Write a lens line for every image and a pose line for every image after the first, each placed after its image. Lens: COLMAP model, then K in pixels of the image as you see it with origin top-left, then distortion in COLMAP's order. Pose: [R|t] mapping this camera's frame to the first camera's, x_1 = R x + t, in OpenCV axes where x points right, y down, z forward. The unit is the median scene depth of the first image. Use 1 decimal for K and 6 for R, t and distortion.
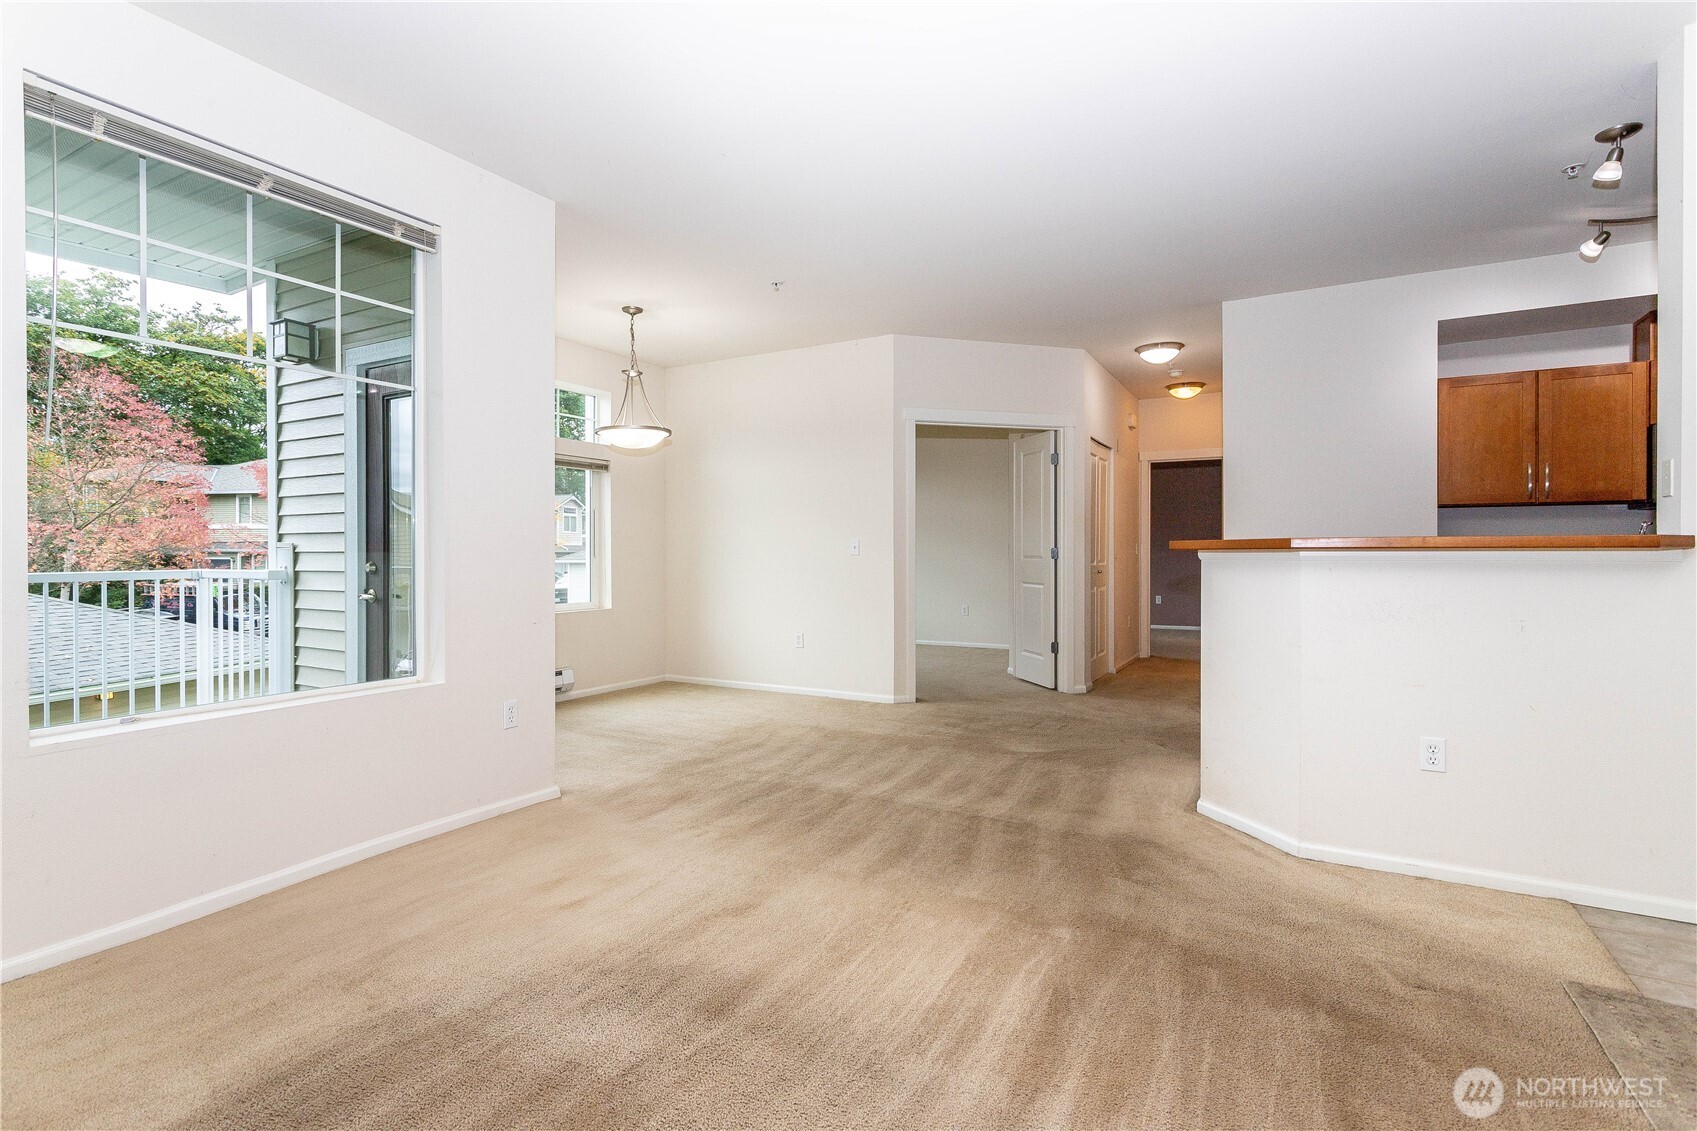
lens RADIAL K [[800.3, 0, 839.4], [0, 800.3, 559.0], [0, 0, 1]] dist [-0.002672, 0.002103]
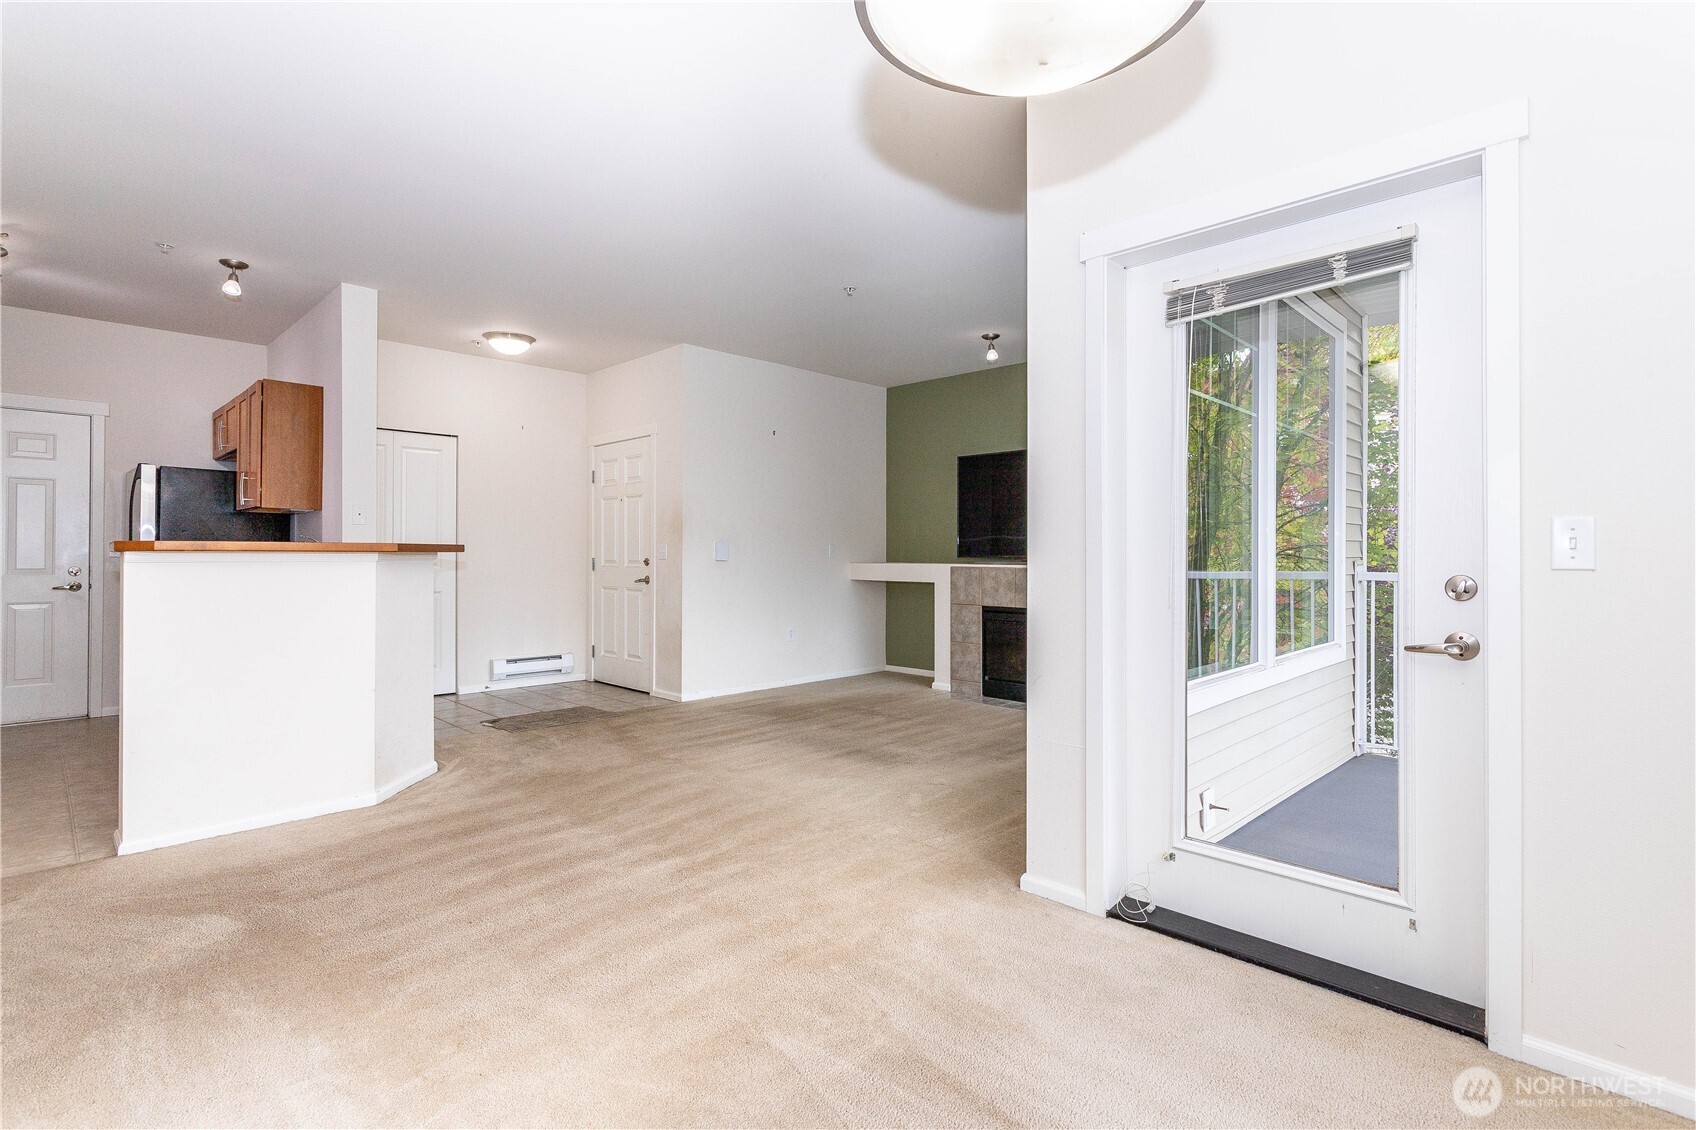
lens RADIAL K [[799.8, 0, 838.7], [0, 799.8, 558.5], [0, 0, 1]] dist [-0.002672, 0.002103]
pose [[-0.965989, -0.003483, 0.258559, -0.384404], [0.000268, 0.999895, 0.014467, -0.017286], [-0.258582, 0.014045, -0.965887, 1.778261]]
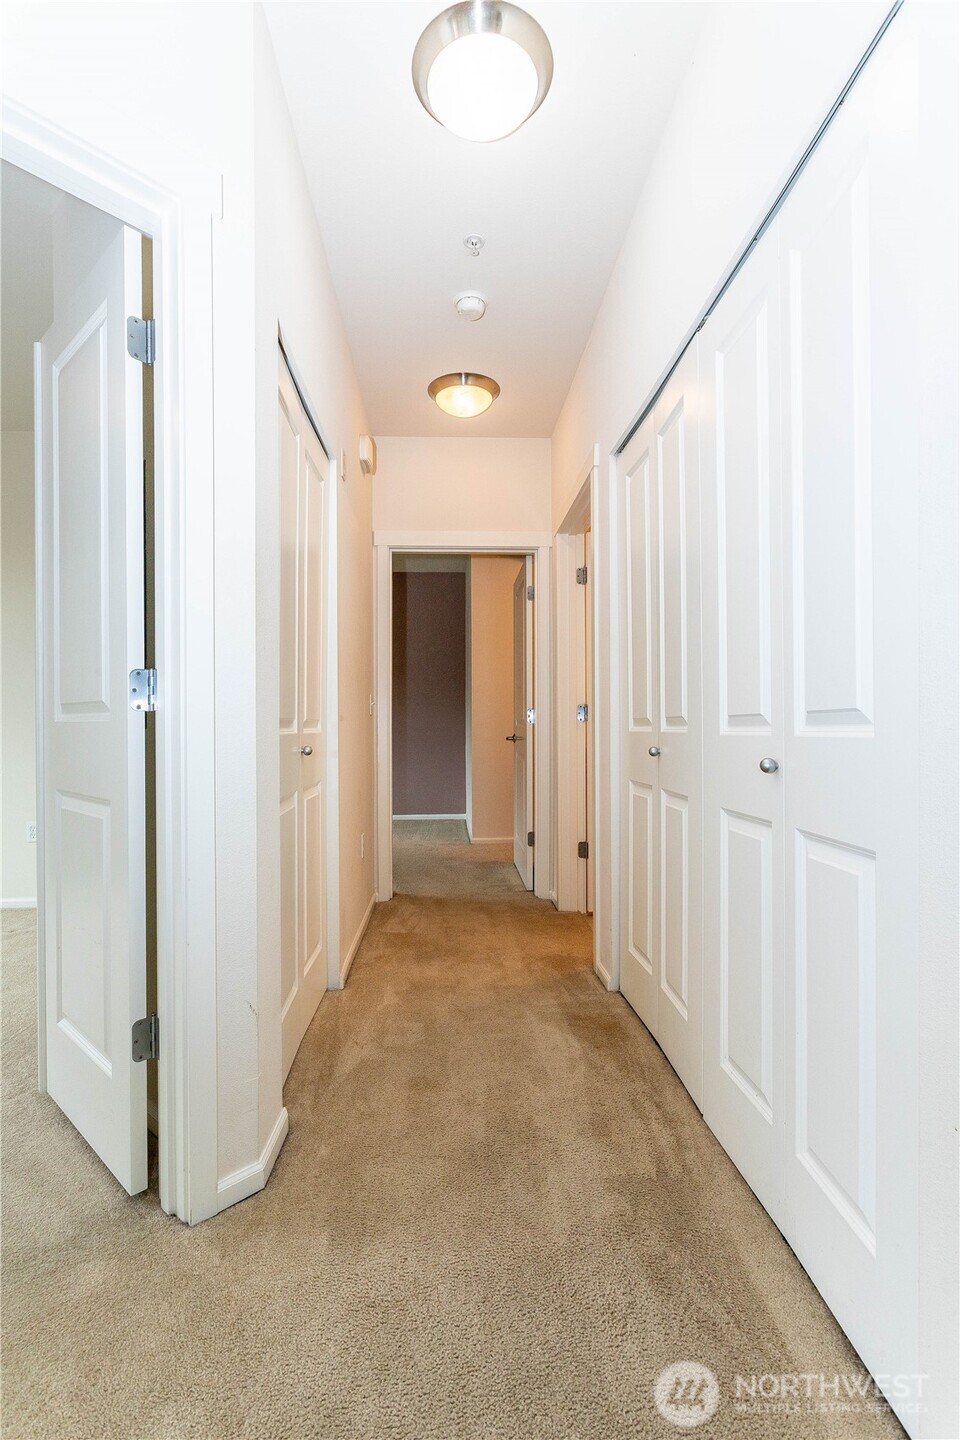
lens RADIAL K [[679.1, 0, 487.1], [0, 679.1, 723.3], [0, 0, 1]] dist [-0.002672, 0.002103]
pose [[0.833642, -0.005767, 0.552275, 0.424867], [0.011267, 0.999915, -0.006567, 0.011069], [-0.552190, 0.011697, 0.833636, 1.329885]]
